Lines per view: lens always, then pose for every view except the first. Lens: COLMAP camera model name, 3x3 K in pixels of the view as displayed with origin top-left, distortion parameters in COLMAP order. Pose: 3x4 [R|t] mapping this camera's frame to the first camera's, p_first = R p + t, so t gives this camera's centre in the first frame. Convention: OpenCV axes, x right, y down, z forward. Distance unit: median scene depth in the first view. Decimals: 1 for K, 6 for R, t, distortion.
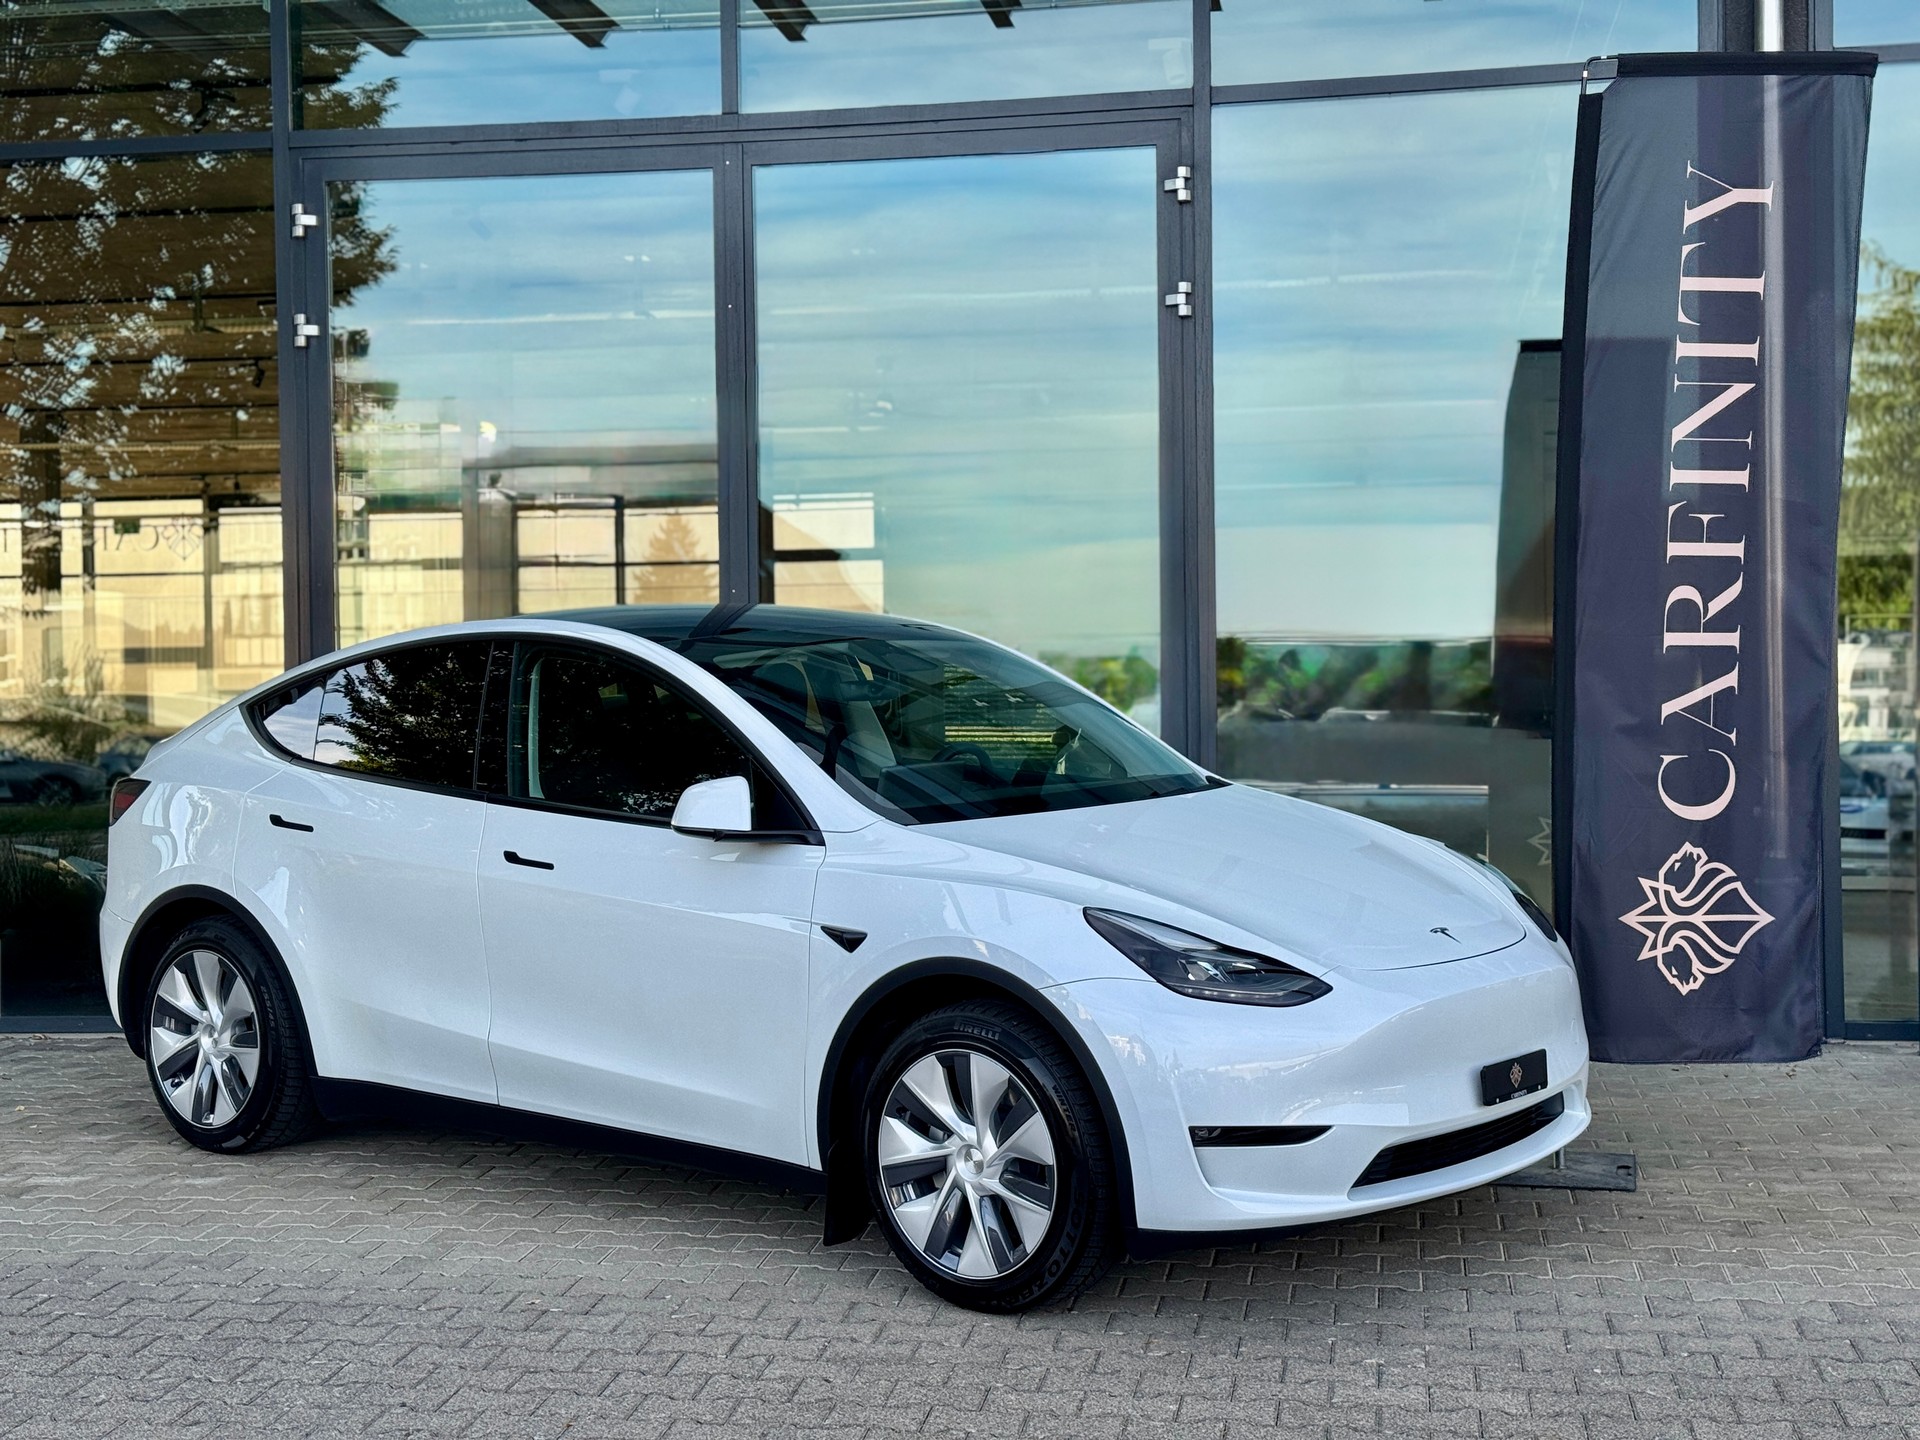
lens RADIAL K [[2587.2, 0, 956.8], [0, 2587.2, 739.1], [0, 0, 1]] dist [0.106639, 0.000000]
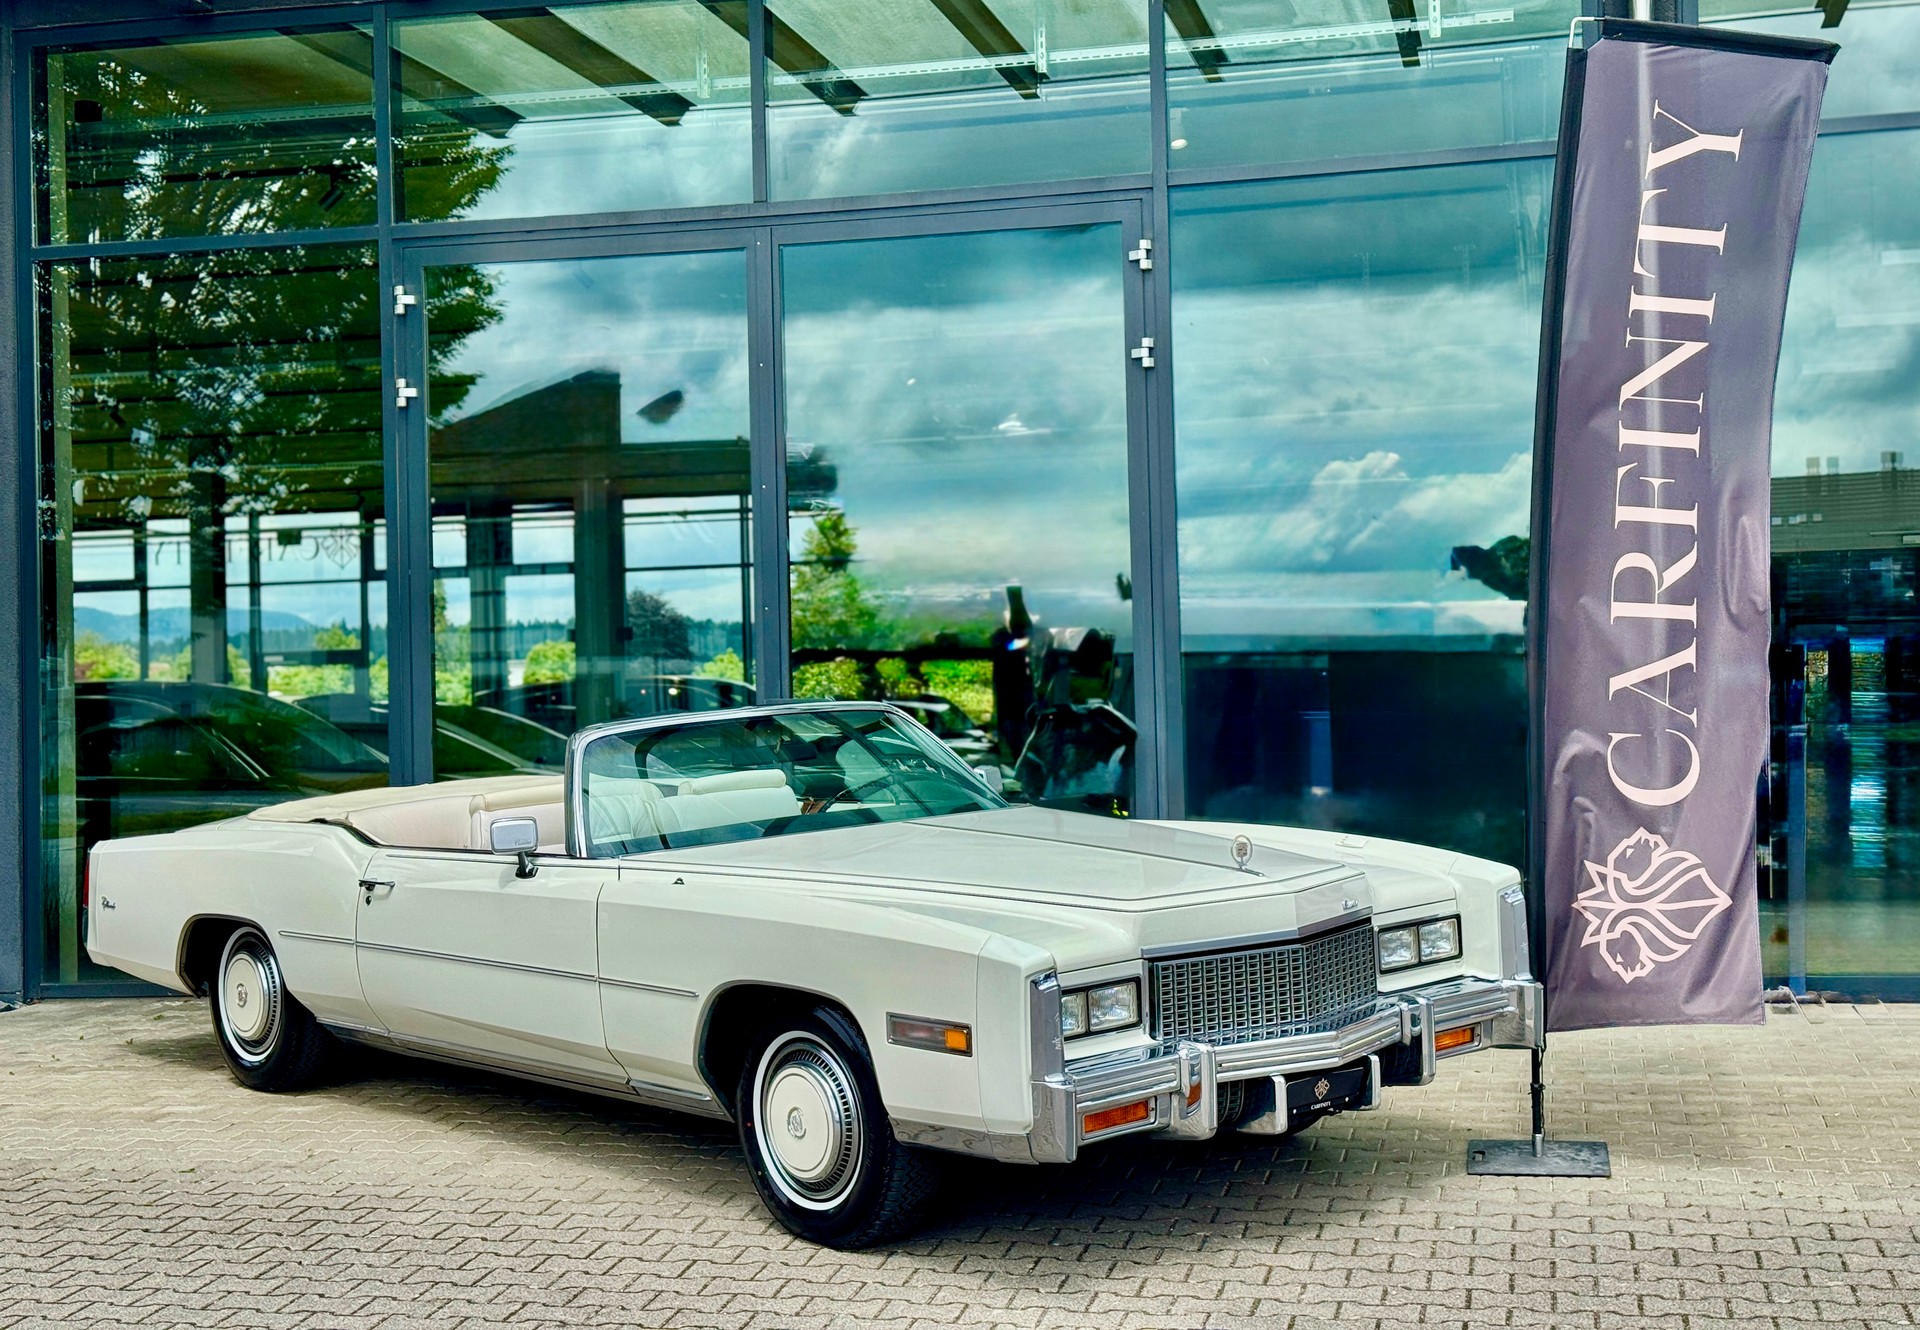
lens RADIAL K [[2586.6, 0, 943.3], [0, 2586.6, 635.4], [0, 0, 1]] dist [0.115805, 0.000000]
pose [[0.997673, -0.013889, -0.066744, 0.069894], [0.011570, 0.999320, -0.035000, -0.003782], [0.067185, 0.034147, 0.997156, -0.149845]]
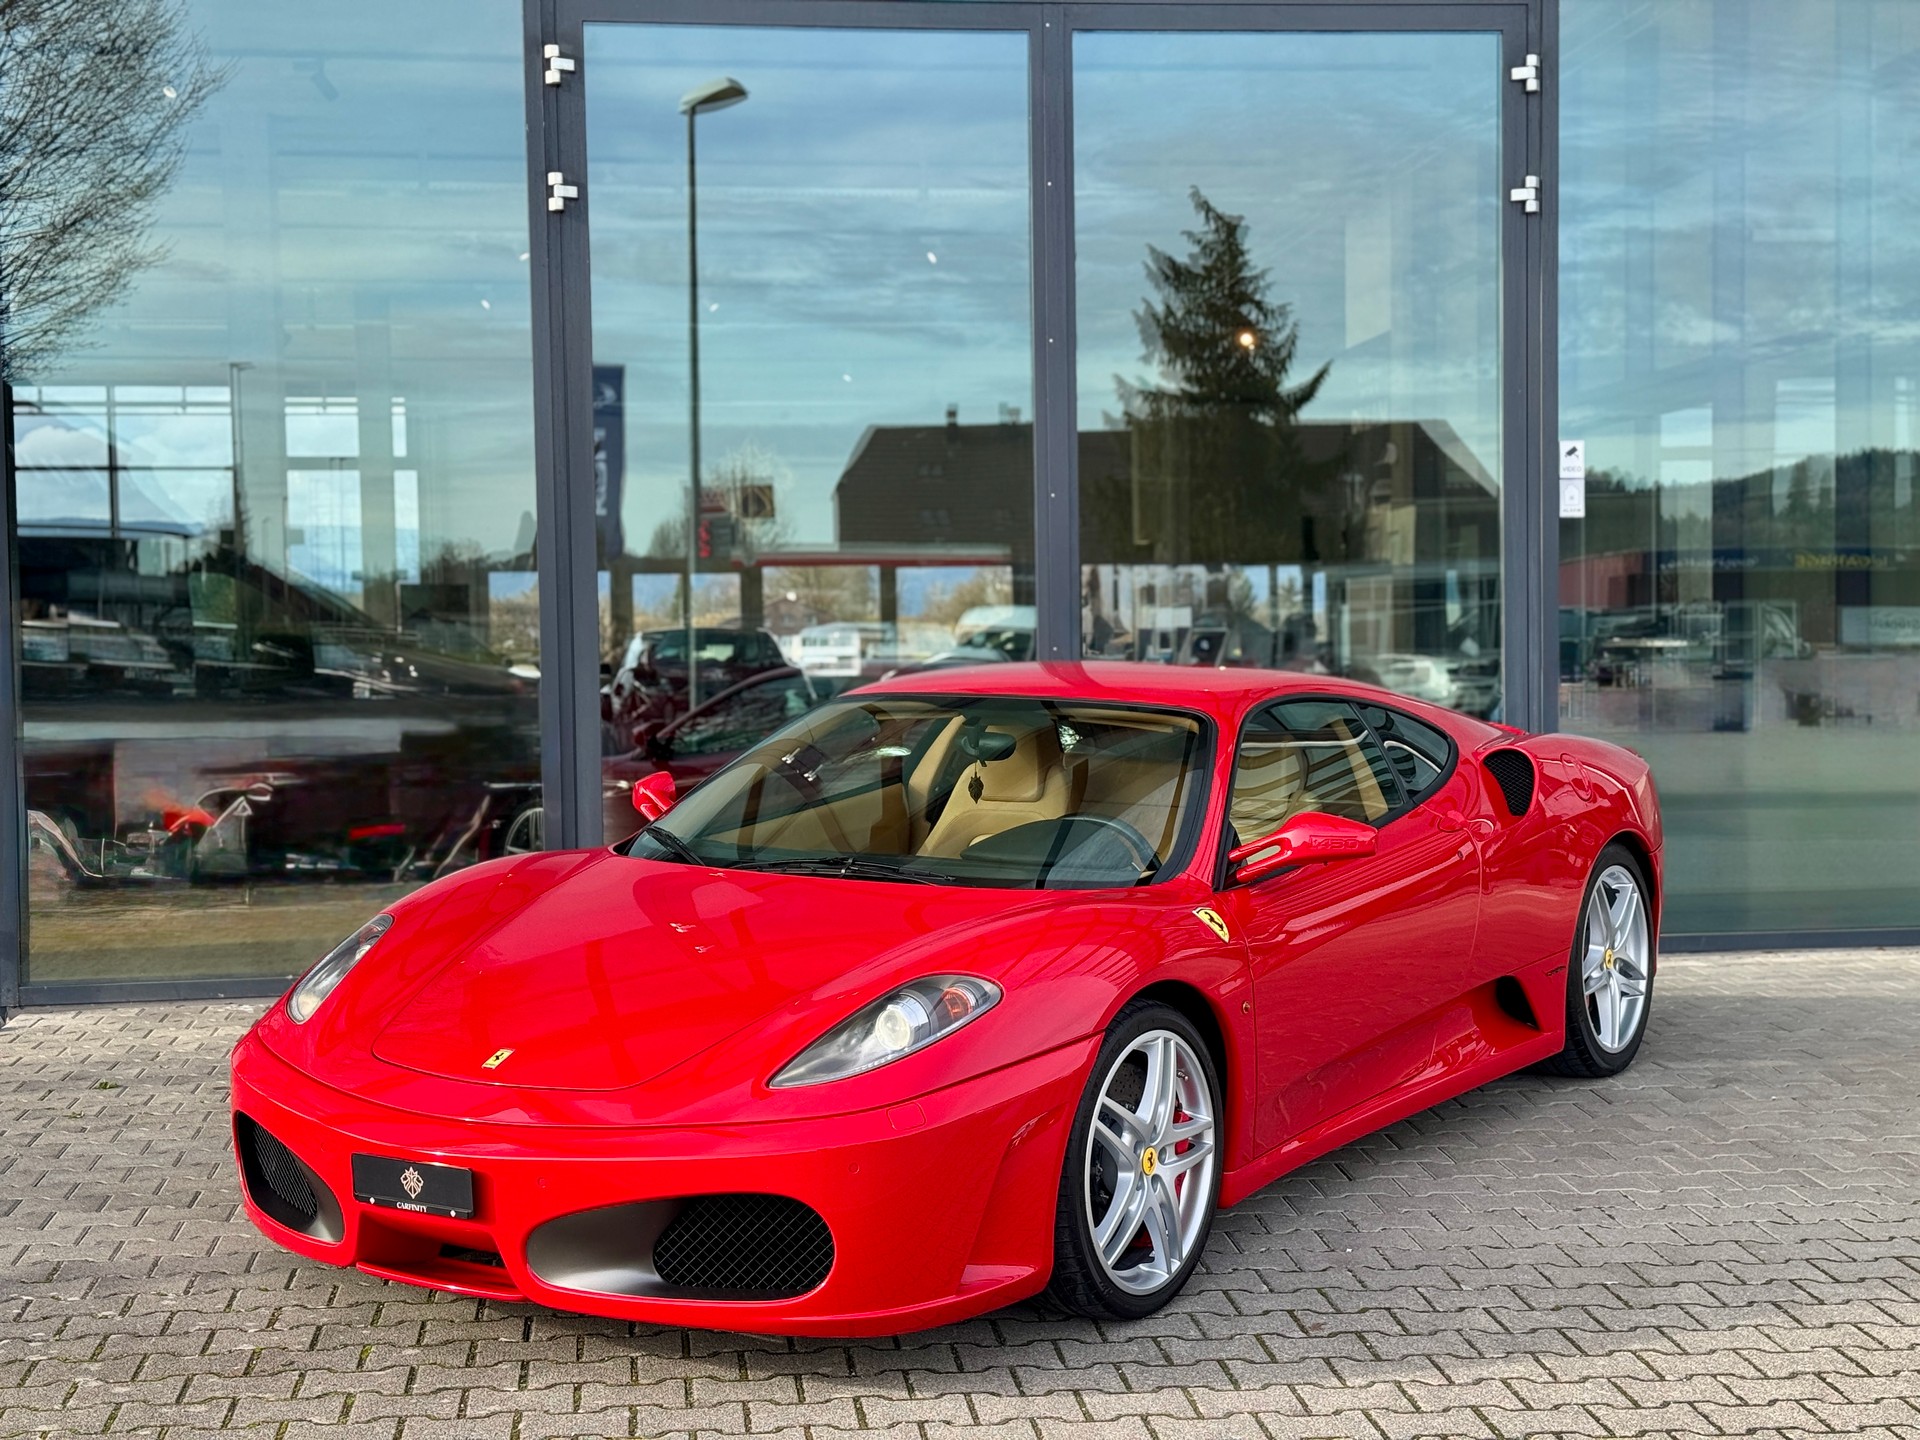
lens RADIAL K [[2587.2, 0, 903.5], [0, 2587.2, 736.3], [0, 0, 1]] dist [0.106639, 0.000000]
pose [[0.962183, -0.011753, 0.272149, -0.388638], [0.003630, 0.999533, 0.030334, 0.000863], [-0.272379, -0.028199, 0.961777, 0.122285]]
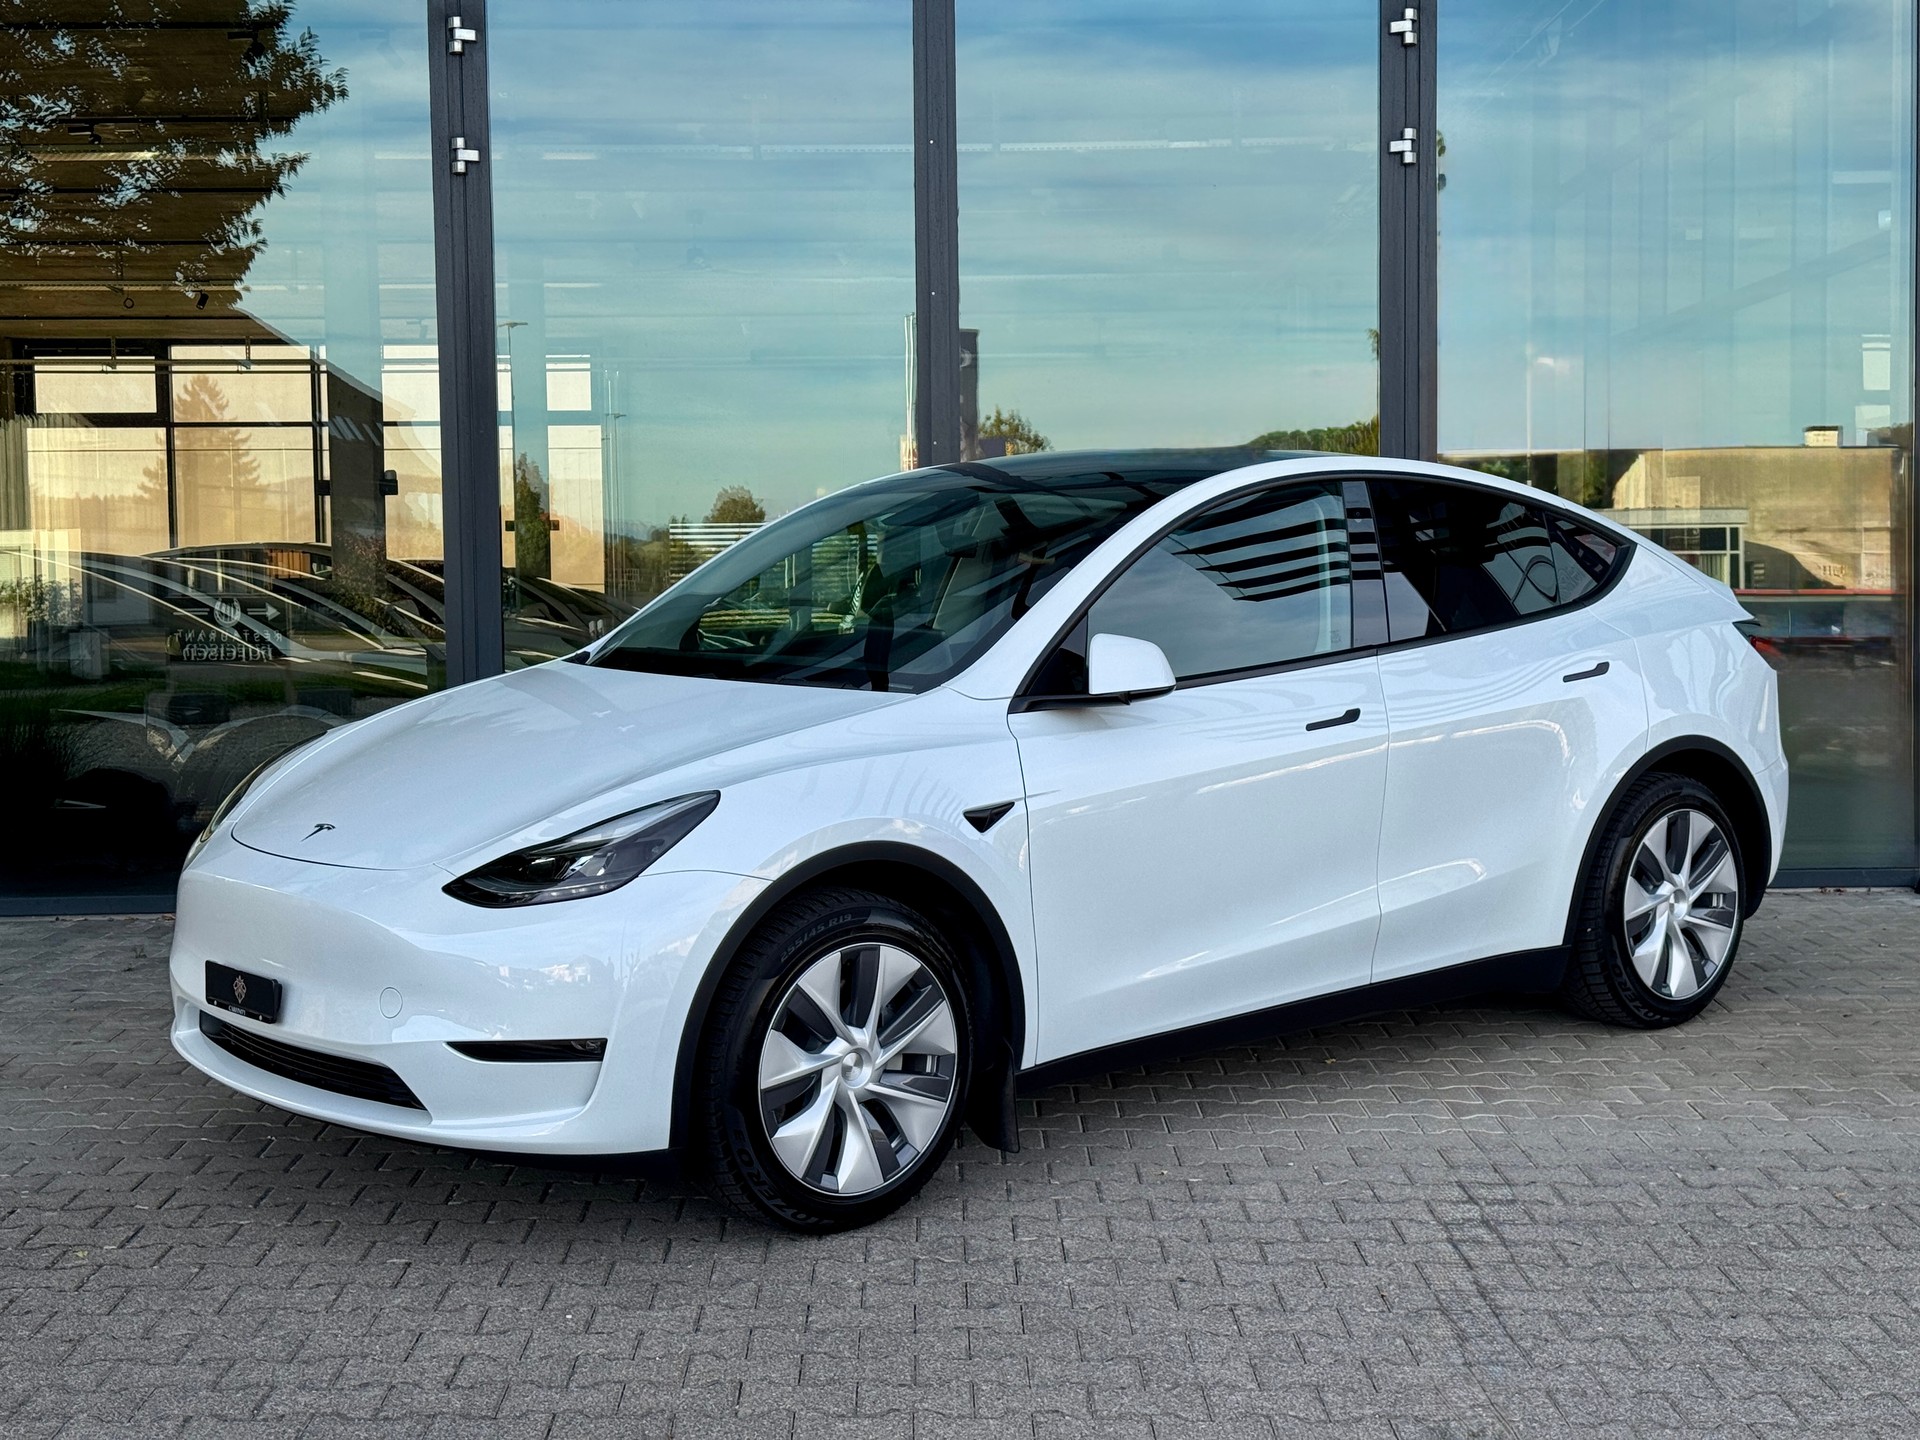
lens RADIAL K [[2587.2, 0, 922.9], [0, 2587.2, 728.5], [0, 0, 1]] dist [0.106639, 0.000000]
pose [[0.985358, -0.007495, 0.170333, -0.253946], [-0.000089, 0.999010, 0.044477, 0.006227], [-0.170498, -0.043841, 0.984382, 0.050208]]
